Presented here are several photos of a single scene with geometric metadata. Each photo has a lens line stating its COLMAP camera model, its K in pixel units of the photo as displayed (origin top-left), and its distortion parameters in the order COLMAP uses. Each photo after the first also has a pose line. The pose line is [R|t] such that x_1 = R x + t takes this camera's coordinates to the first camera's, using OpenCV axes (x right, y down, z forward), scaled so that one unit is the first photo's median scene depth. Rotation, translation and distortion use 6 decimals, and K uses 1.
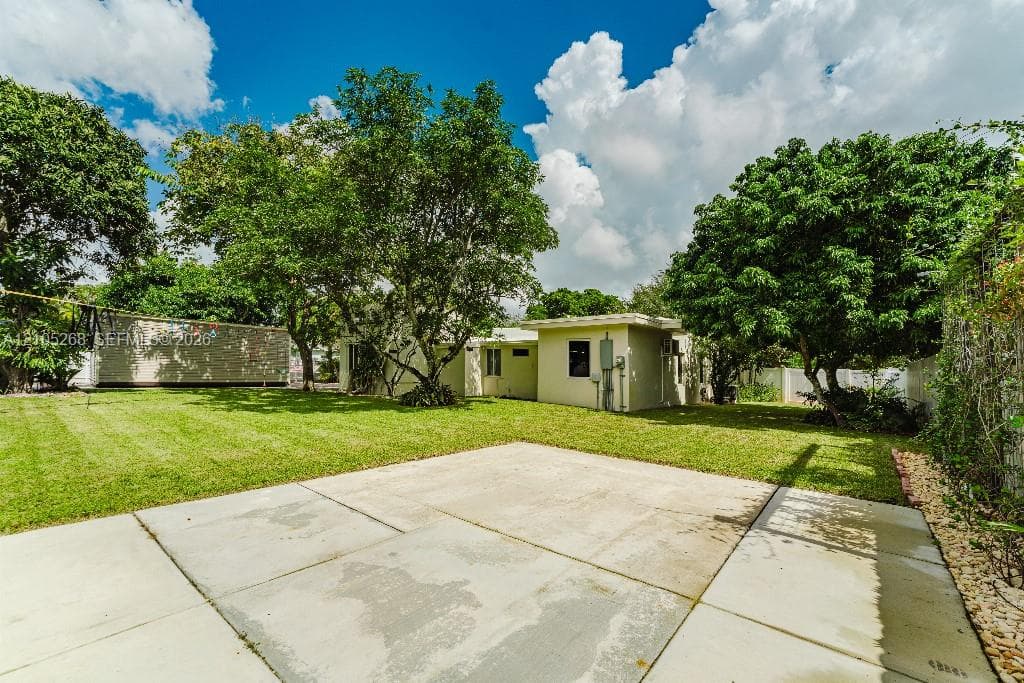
lens RADIAL K [[414.7, 0, 510.6], [0, 414.7, 344.1], [0, 0, 1]] dist [0.000484, 0.000641]
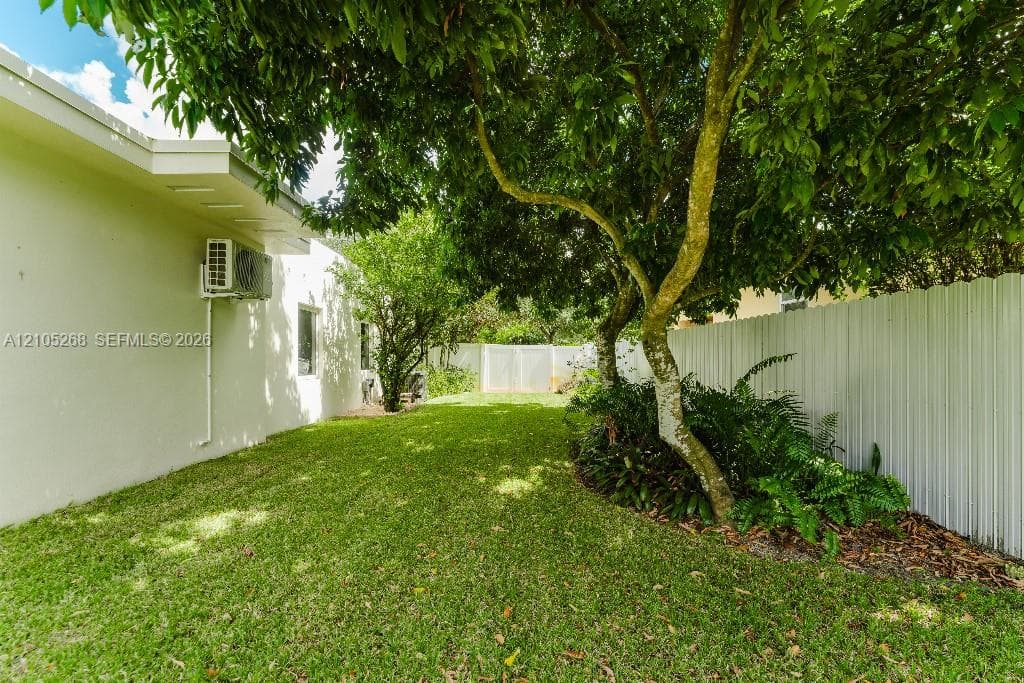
lens RADIAL K [[414.7, 0, 511.2], [0, 414.7, 346.8], [0, 0, 1]] dist [0.000484, 0.000641]
pose [[0.767637, -0.007026, 0.640847, 0.269025], [-0.026292, 0.998753, 0.042443, 0.035801], [-0.640346, -0.049430, 0.766495, 0.478034]]
